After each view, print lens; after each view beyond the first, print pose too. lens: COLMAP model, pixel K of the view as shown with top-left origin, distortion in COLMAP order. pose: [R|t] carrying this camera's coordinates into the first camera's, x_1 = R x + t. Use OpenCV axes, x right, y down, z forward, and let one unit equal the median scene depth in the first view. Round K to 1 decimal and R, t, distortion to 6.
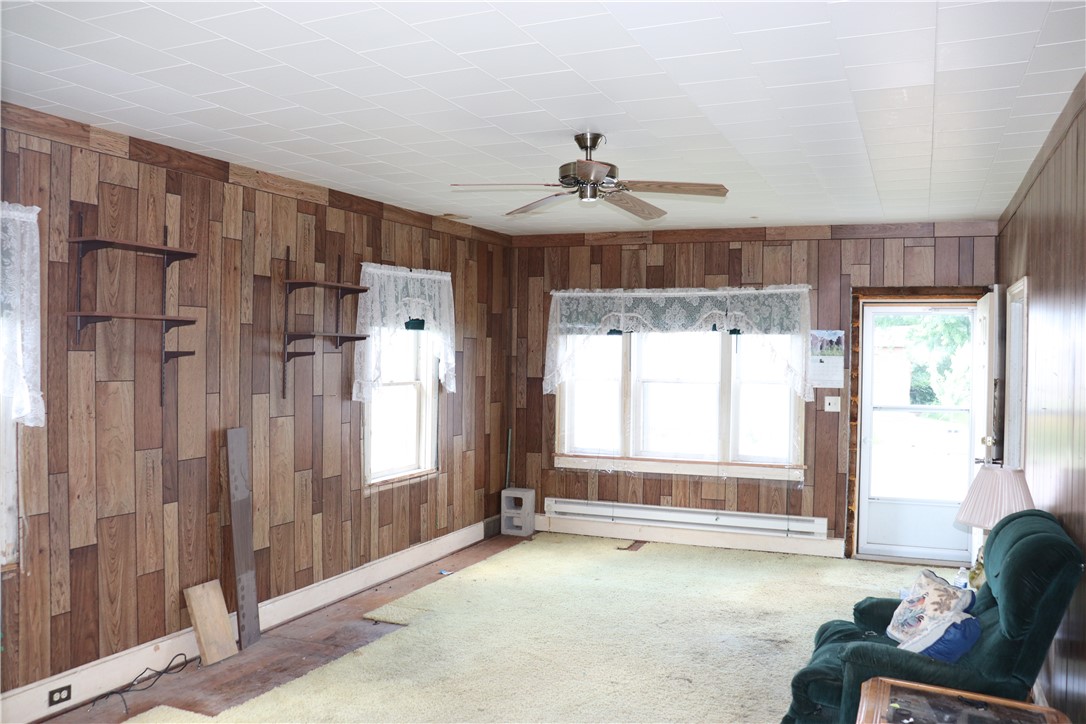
lens RADIAL K [[895.0, 0, 537.8], [0, 895.0, 363.4], [0, 0, 1]] dist [-0.181839, 0.166409]
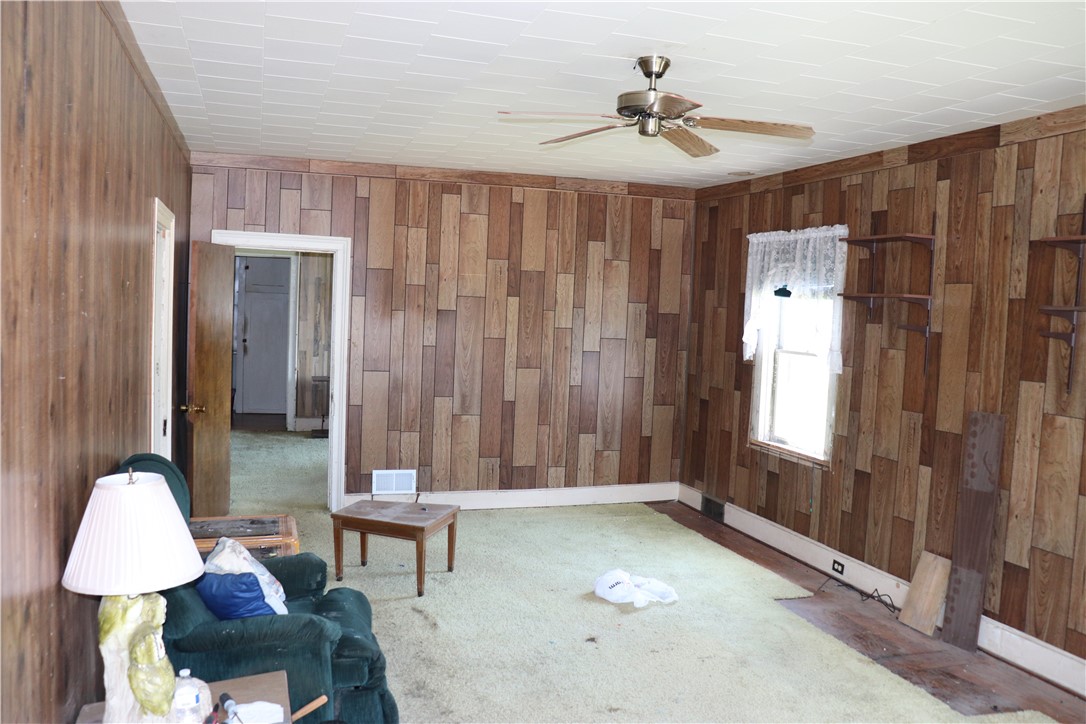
lens RADIAL K [[895.0, 0, 537.8], [0, 895.0, 363.4], [0, 0, 1]] dist [-0.181839, 0.166409]
pose [[-0.750301, 0.003497, -0.661087, 0.608152], [-0.052956, 0.996455, 0.065373, -0.011785], [0.658972, 0.084058, -0.747456, 1.367035]]
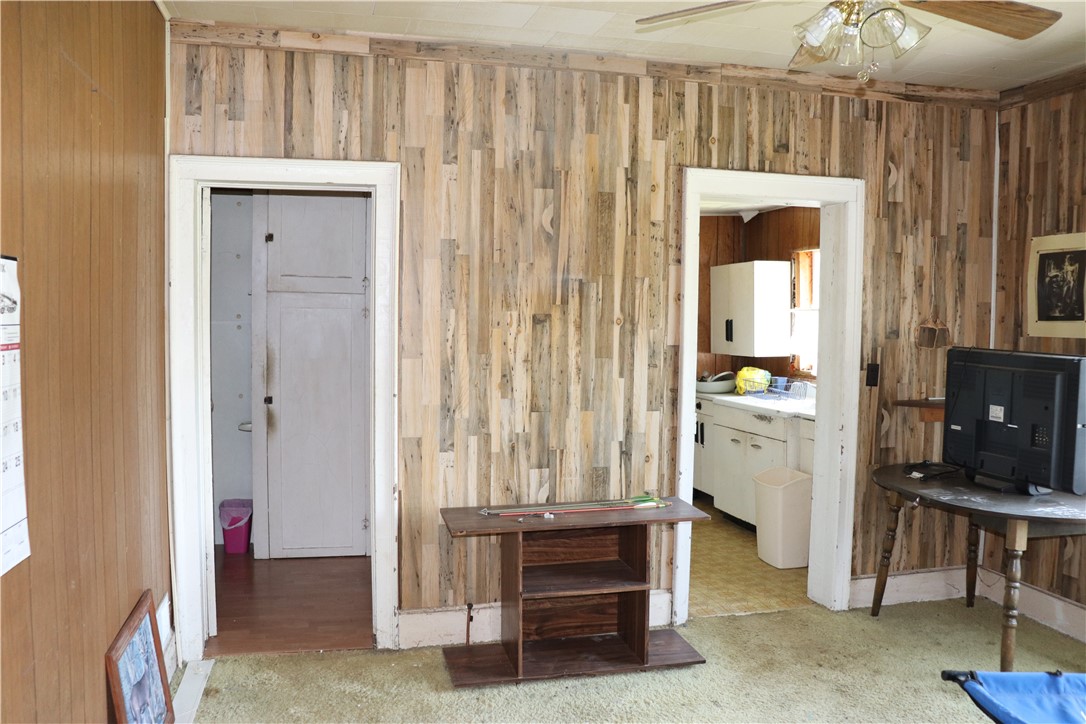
lens RADIAL K [[895.0, 0, 537.8], [0, 895.0, 363.4], [0, 0, 1]] dist [-0.181839, 0.166409]
pose [[-0.795174, 0.016739, -0.606150, 0.217793], [-0.024319, 0.997934, 0.059461, 0.003205], [0.605893, 0.062023, -0.793124, 0.527255]]
